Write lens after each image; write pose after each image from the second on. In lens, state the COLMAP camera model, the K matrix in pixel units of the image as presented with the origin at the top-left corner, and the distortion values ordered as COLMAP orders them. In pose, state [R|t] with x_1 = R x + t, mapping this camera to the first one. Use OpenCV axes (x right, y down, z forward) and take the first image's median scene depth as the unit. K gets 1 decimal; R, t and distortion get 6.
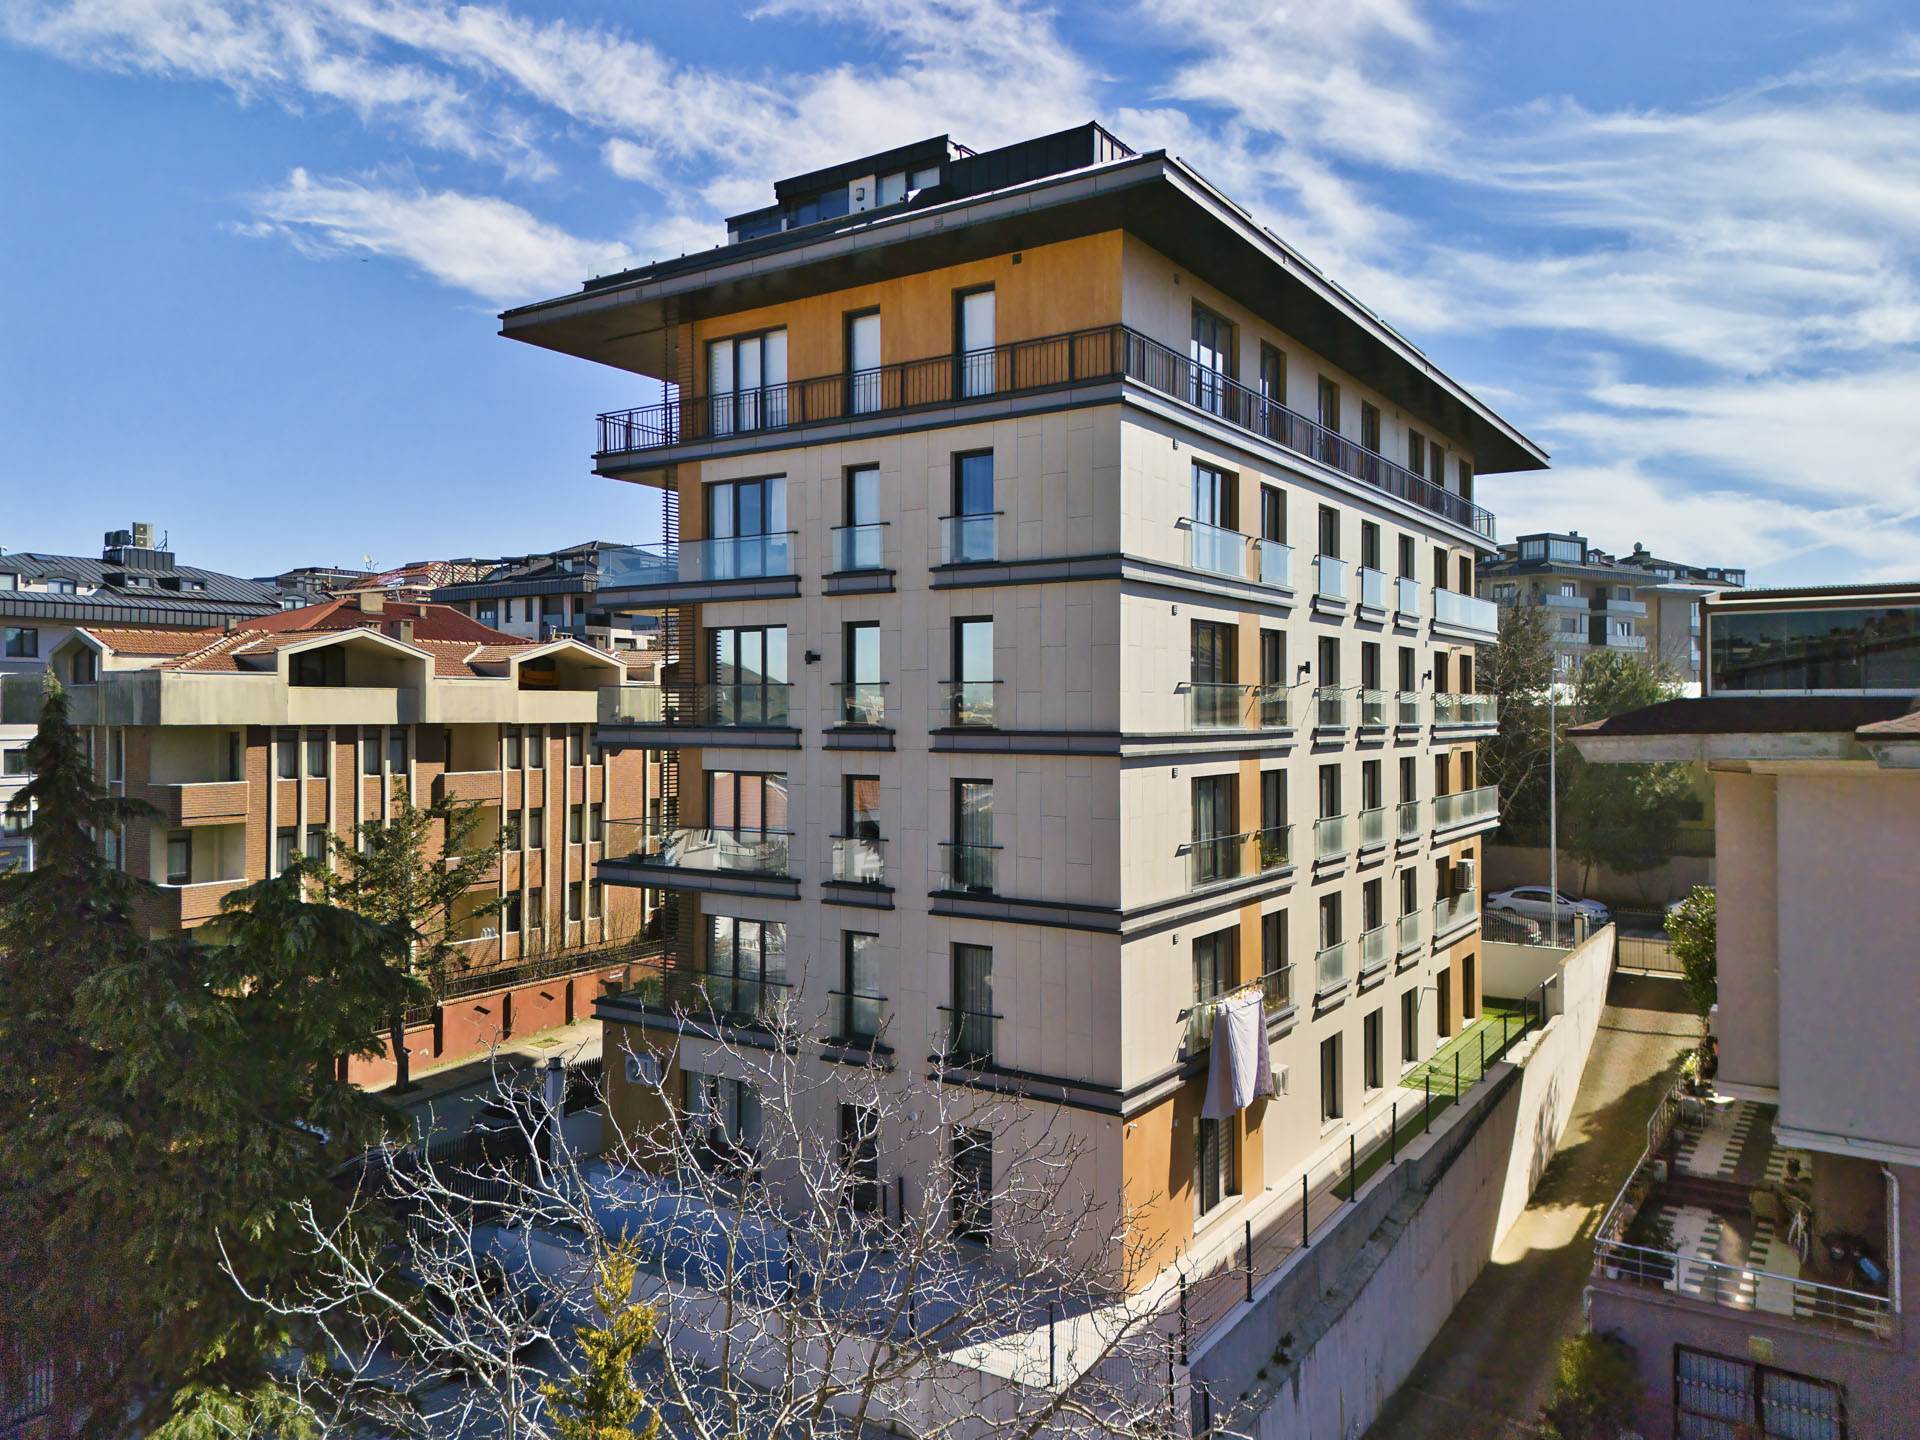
lens RADIAL K [[1361.7, 0, 981.6], [0, 1361.7, 715.9], [0, 0, 1]] dist [0.008140, -0.001902]
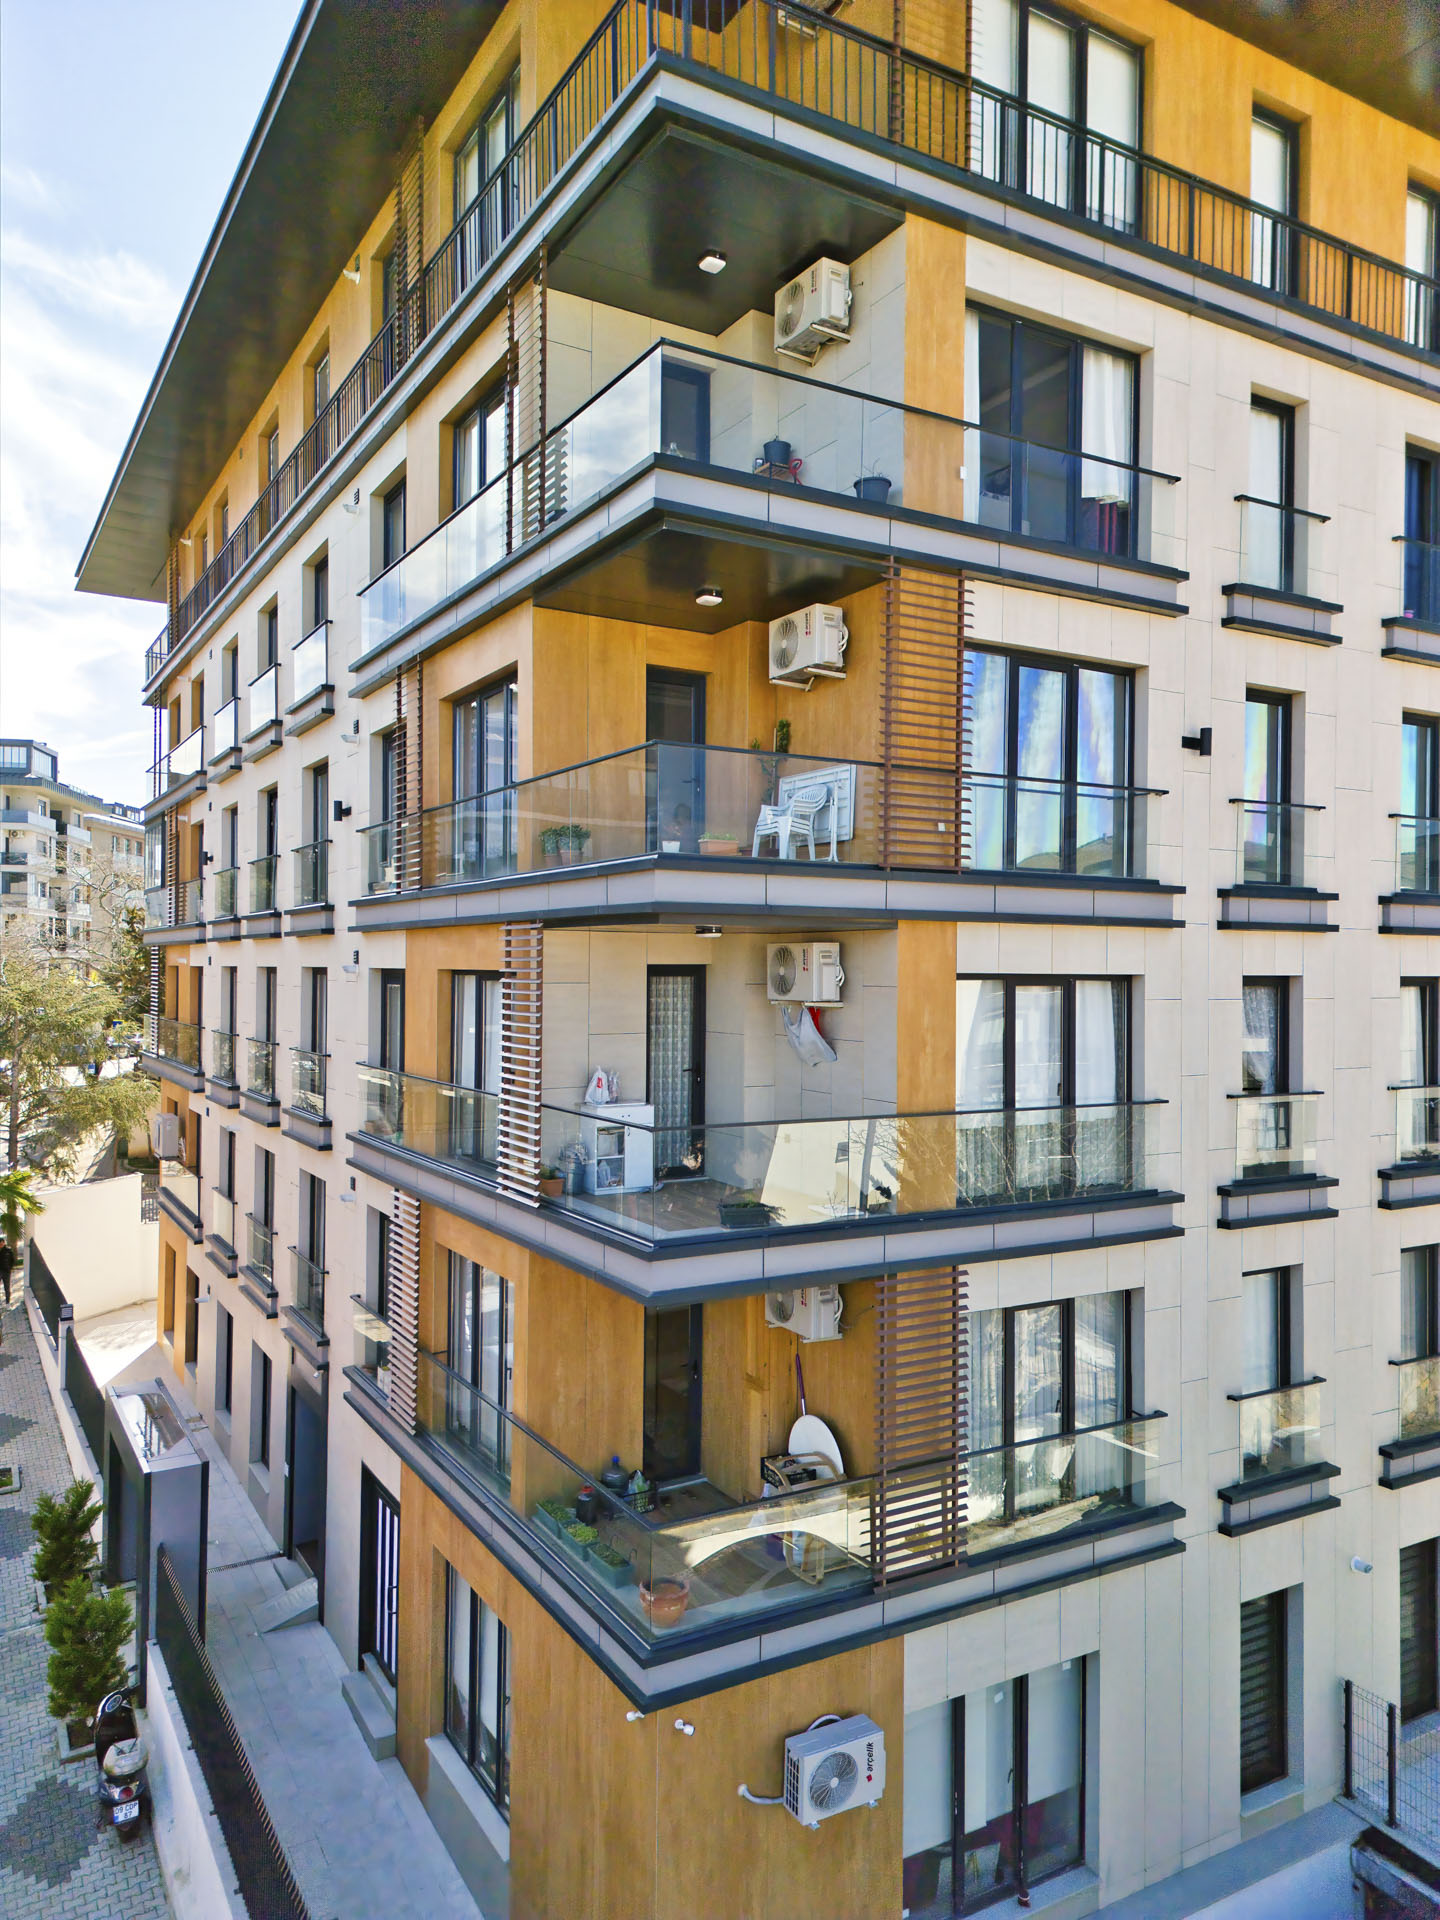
lens RADIAL K [[1361.7, 0, 720.0], [0, 1361.7, 960.0], [0, 0, 1]] dist [0.008140, -0.001902]
pose [[0.443790, 0.012689, 0.896041, -0.616348], [-0.006705, 0.999919, -0.010839, 0.041067], [-0.896106, -0.001198, 0.443839, 0.907037]]
